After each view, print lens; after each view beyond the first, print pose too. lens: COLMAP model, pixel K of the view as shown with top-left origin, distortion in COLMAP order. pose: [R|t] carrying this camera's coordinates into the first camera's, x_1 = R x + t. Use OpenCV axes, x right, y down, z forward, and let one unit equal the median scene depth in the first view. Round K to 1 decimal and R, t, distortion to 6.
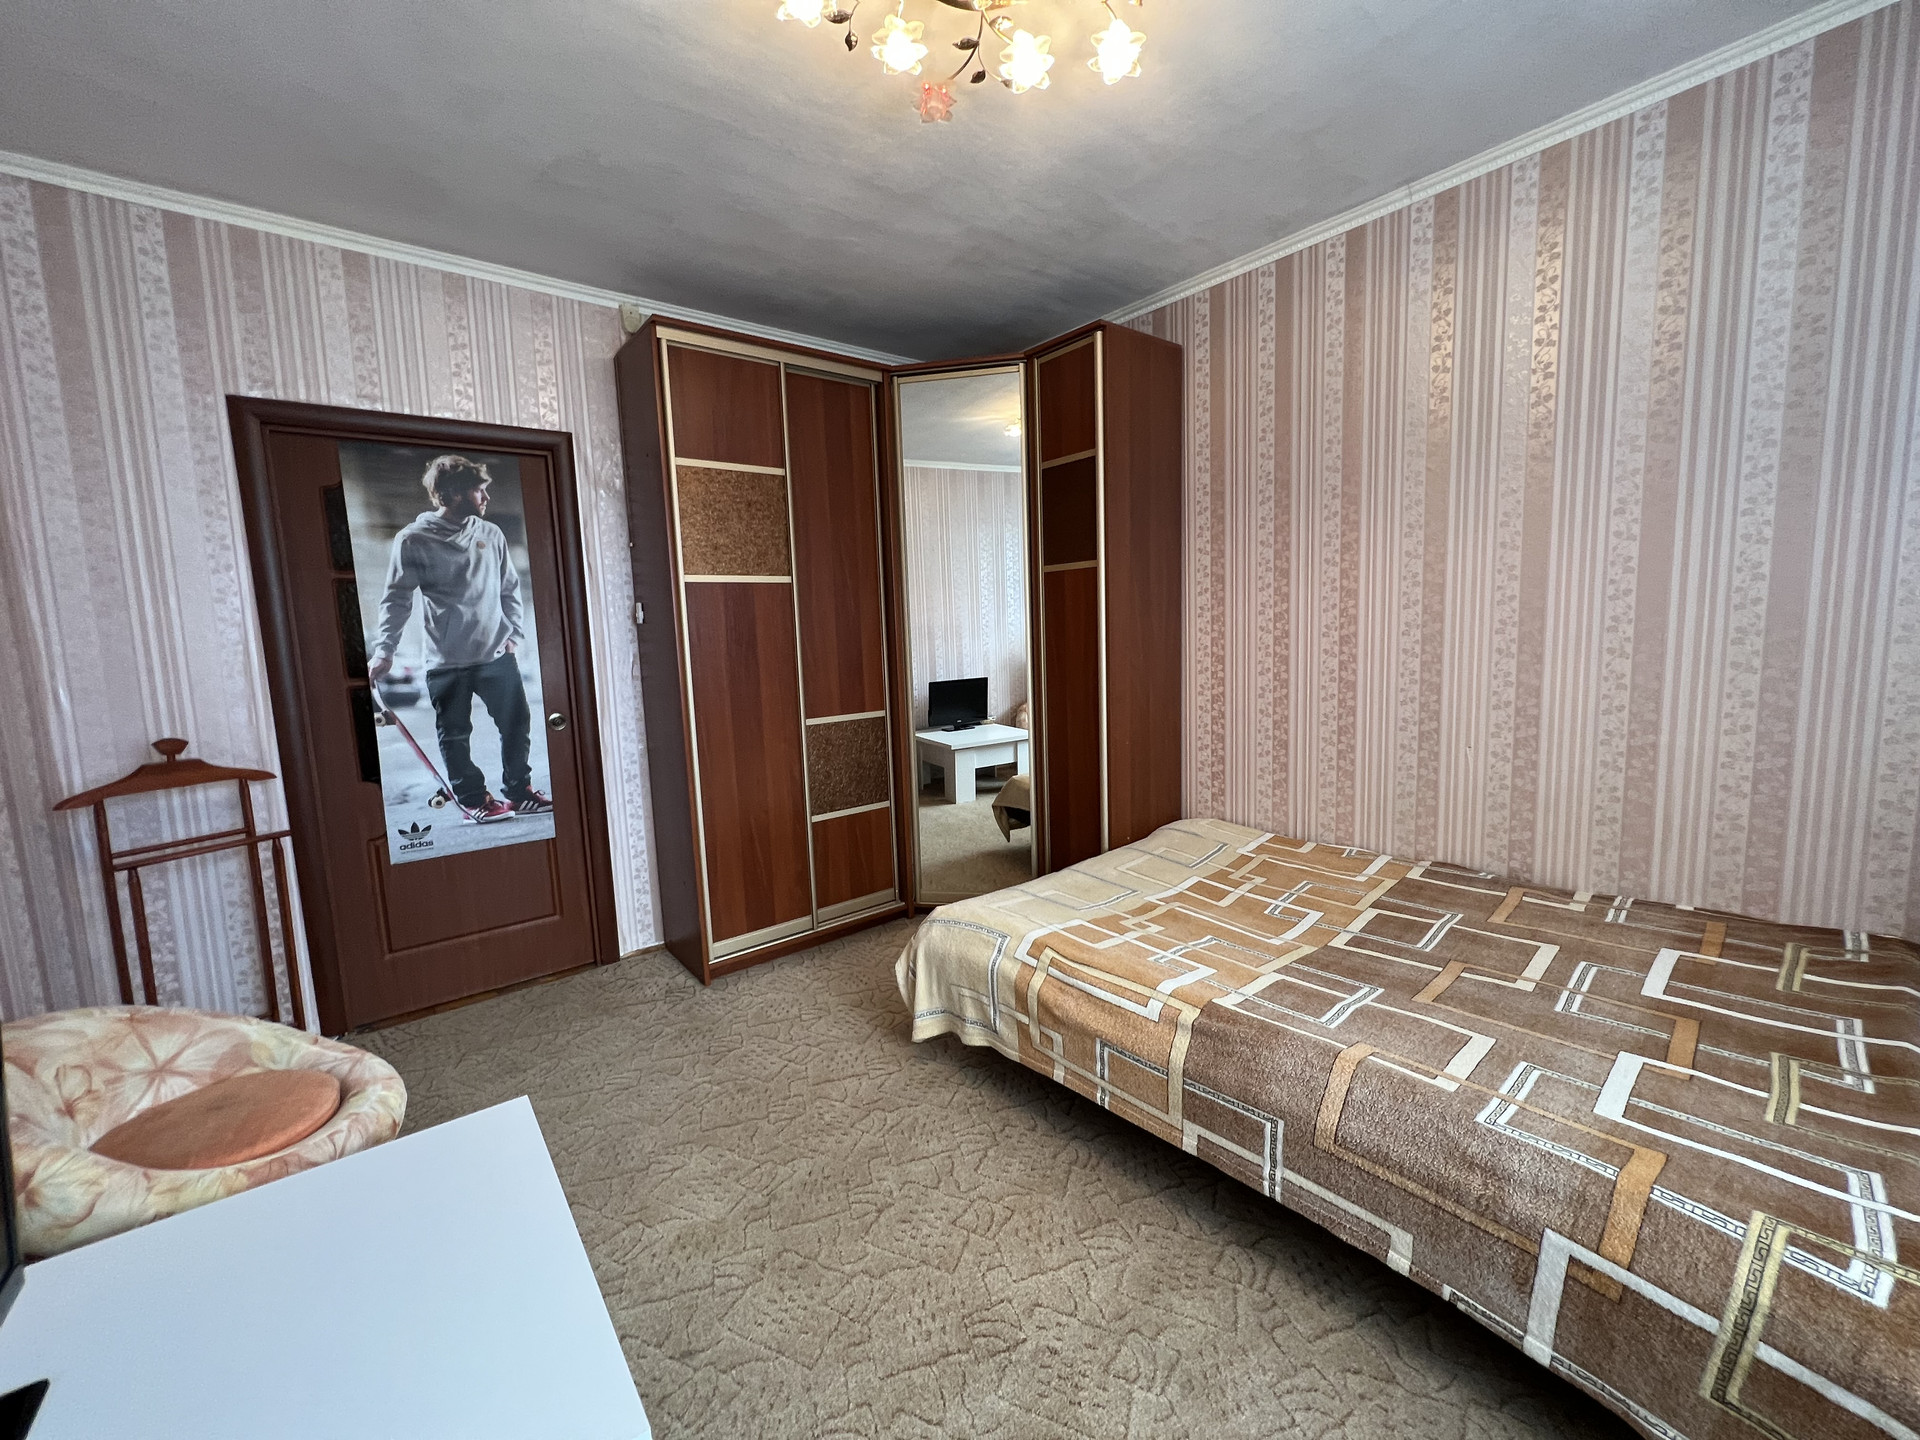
lens RADIAL K [[765.7, 0, 960.0], [0, 765.7, 720.0], [0, 0, 1]] dist [-0.000746, -0.000334]
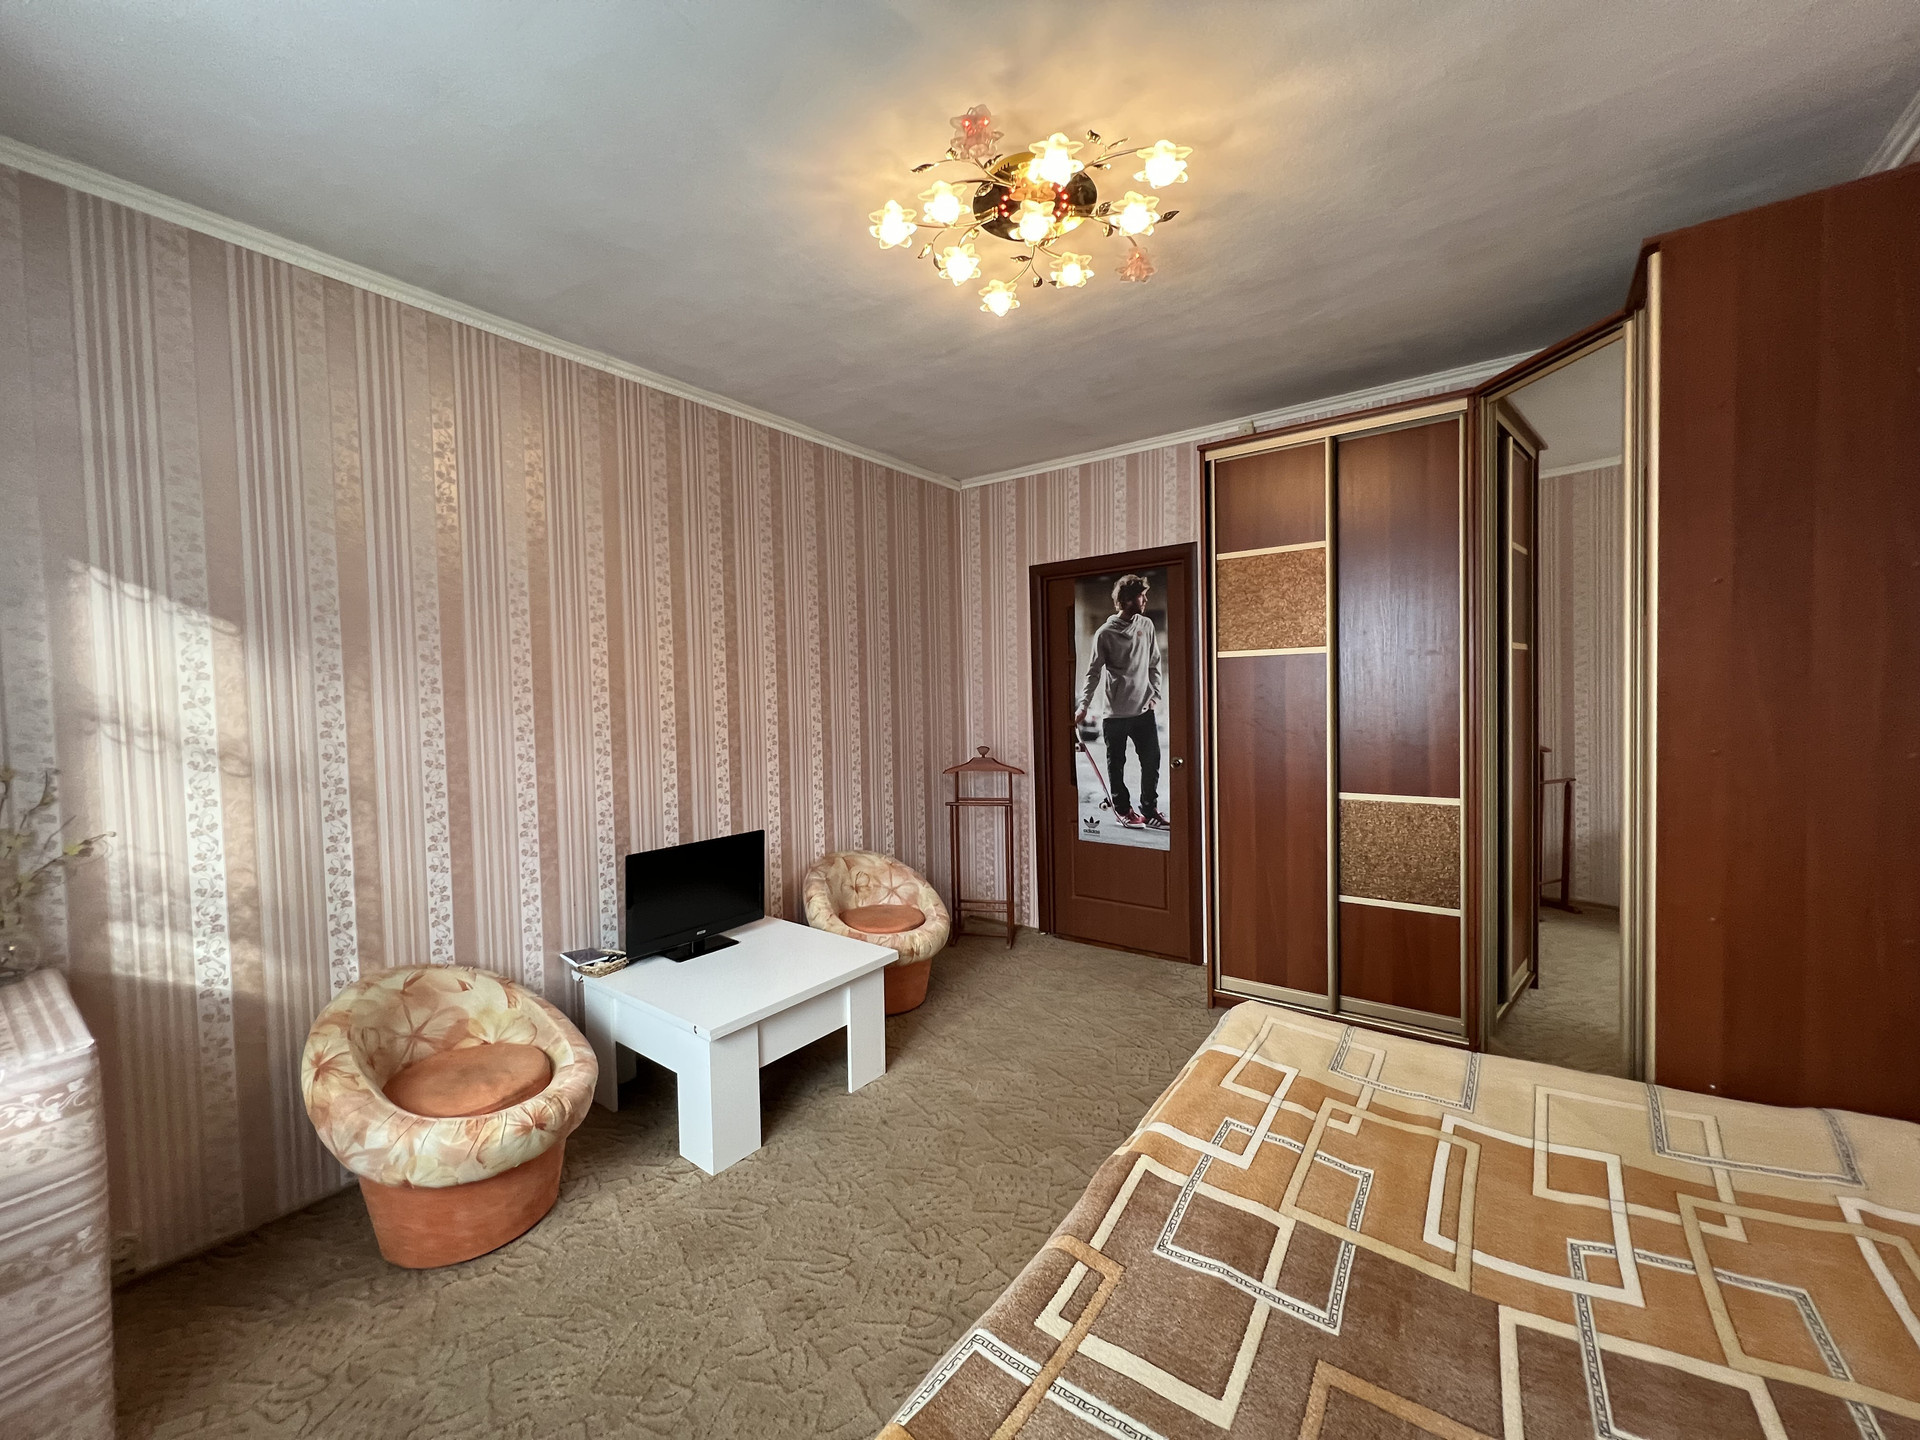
lens RADIAL K [[765.7, 0, 960.0], [0, 765.7, 720.0], [0, 0, 1]] dist [-0.000746, -0.000334]
pose [[0.254803, 0.065520, -0.964771, 0.718557], [-0.101916, 0.993965, 0.040586, -0.097961], [0.961607, 0.087984, 0.259943, 0.339786]]
